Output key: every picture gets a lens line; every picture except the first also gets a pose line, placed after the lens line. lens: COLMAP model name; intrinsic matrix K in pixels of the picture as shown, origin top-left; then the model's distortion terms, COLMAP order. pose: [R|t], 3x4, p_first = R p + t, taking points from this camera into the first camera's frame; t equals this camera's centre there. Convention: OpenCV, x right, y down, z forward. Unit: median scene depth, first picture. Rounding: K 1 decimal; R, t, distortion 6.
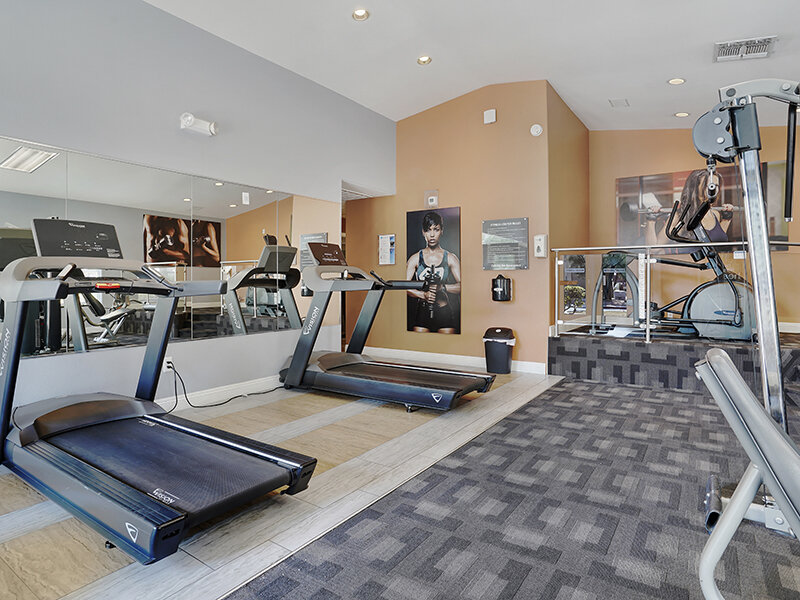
lens RADIAL K [[445.6, 0, 401.8], [0, 445.6, 296.8], [0, 0, 1]] dist [-0.040691, 0.003111]
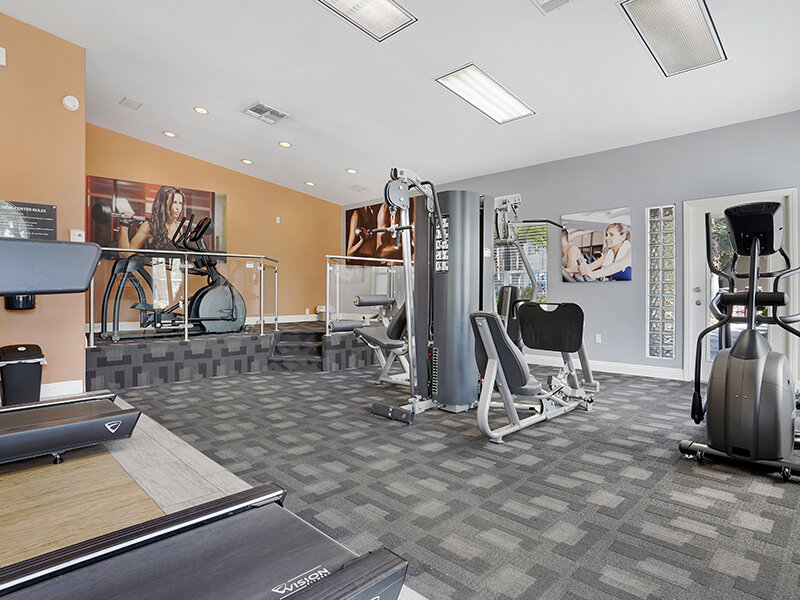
lens RADIAL K [[445.6, 0, 401.8], [0, 445.6, 296.8], [0, 0, 1]] dist [-0.040691, 0.003111]
pose [[0.247037, -0.014706, 0.968894, -0.345205], [0.034997, 0.999368, 0.006245, 0.006716], [-0.968374, 0.032366, 0.247396, 0.196961]]
